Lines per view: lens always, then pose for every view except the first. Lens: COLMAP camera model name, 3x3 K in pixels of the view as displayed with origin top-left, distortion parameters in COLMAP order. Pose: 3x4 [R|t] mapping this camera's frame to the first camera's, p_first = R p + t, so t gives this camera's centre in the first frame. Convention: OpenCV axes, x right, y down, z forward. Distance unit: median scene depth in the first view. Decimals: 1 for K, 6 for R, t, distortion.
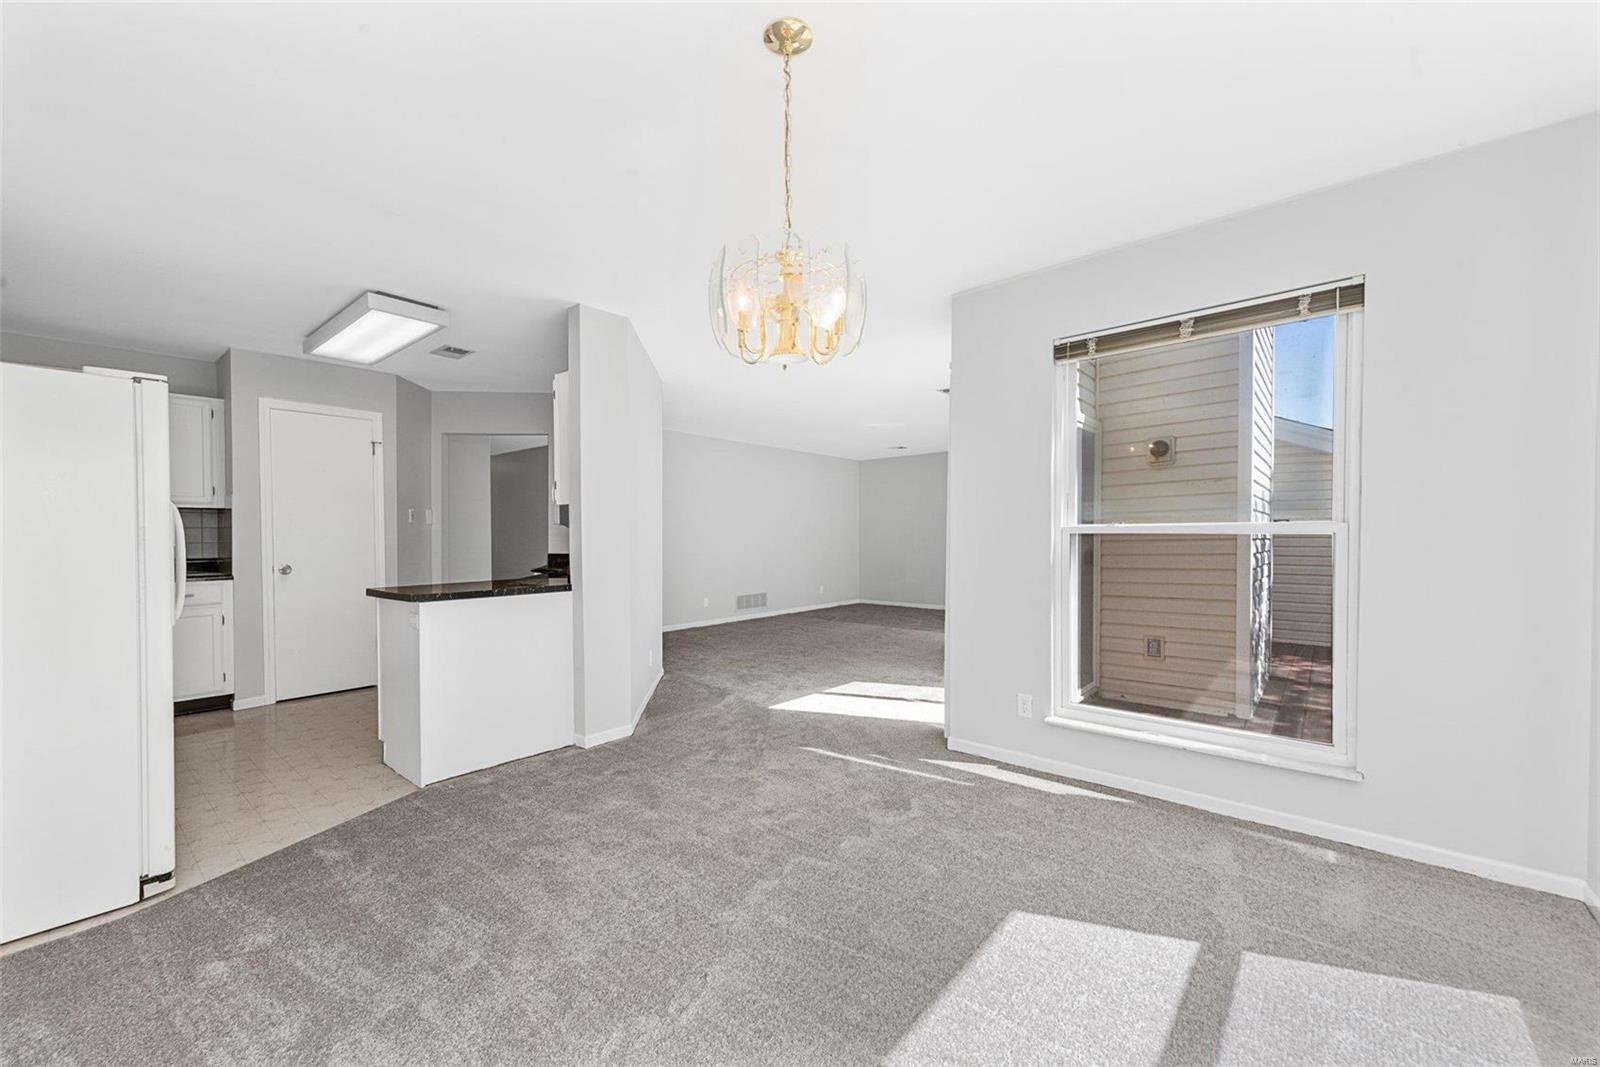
lens RADIAL K [[632.4, 0, 789.2], [0, 632.4, 540.9], [0, 0, 1]] dist [0.026004, -0.010217]
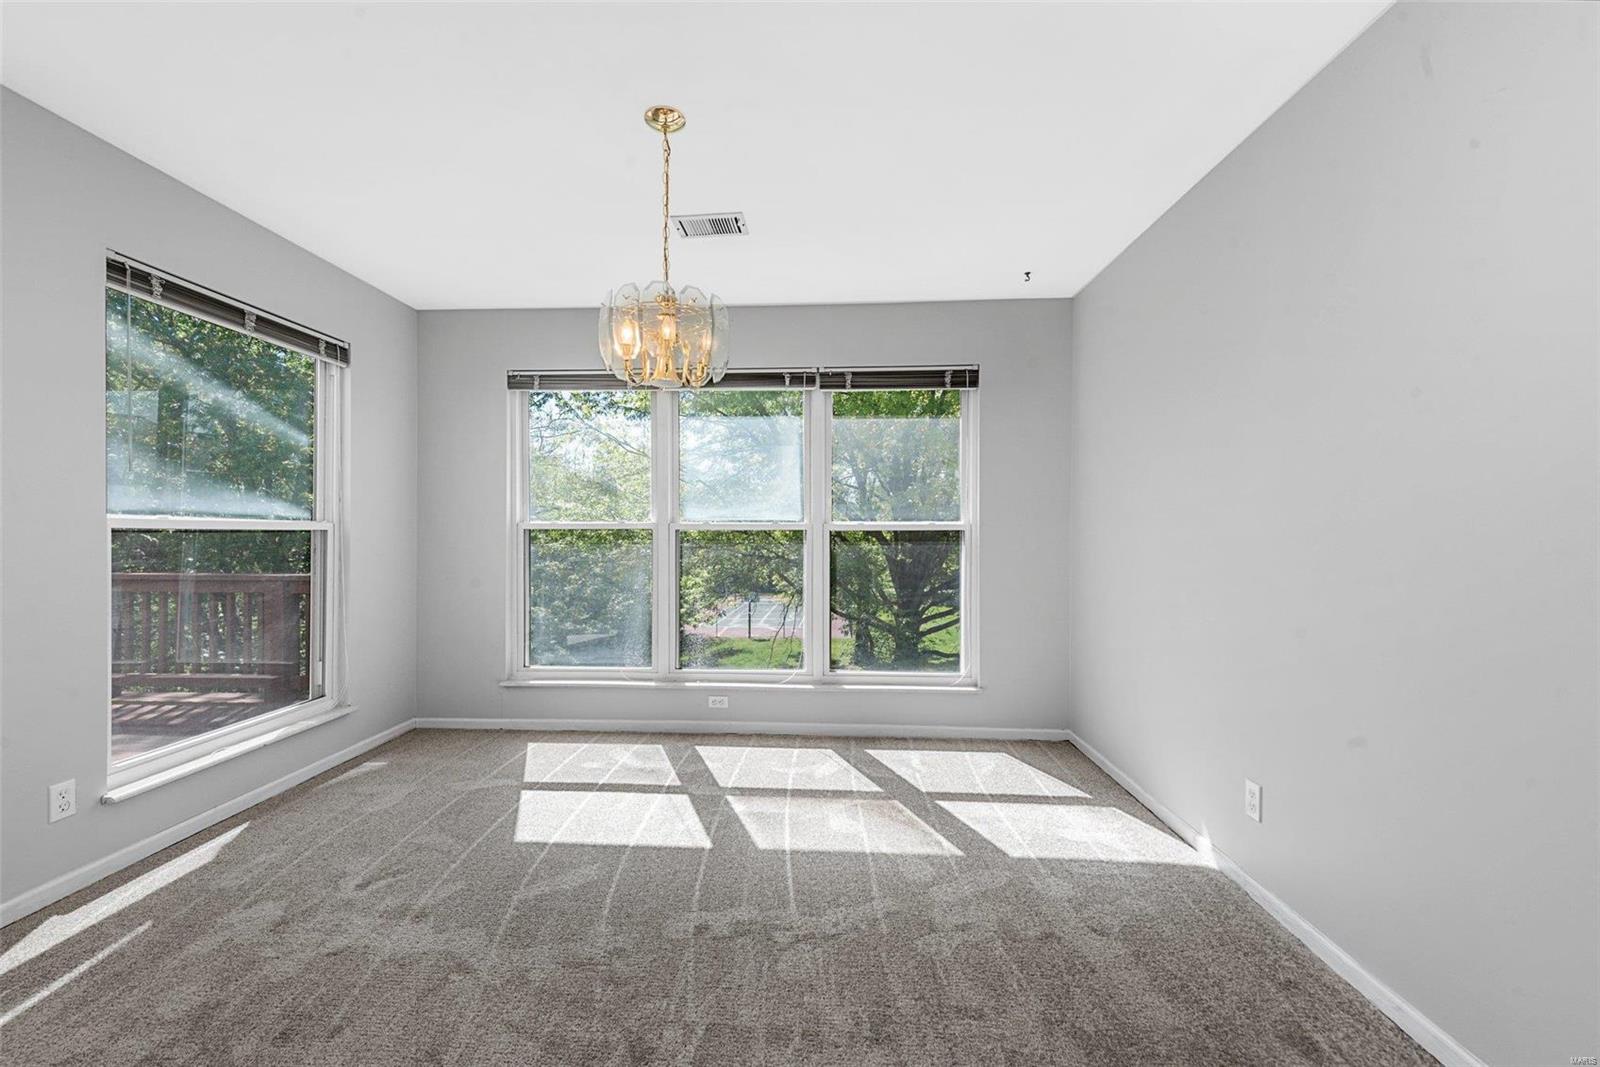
lens RADIAL K [[642.7, 0, 787.8], [0, 642.7, 520.4], [0, 0, 1]] dist [0.011829, -0.000366]
pose [[-0.614059, 0.015874, 0.789100, -1.077704], [0.008165, 0.999872, -0.013761, -0.007599], [-0.789218, -0.002007, -0.614110, 1.532822]]
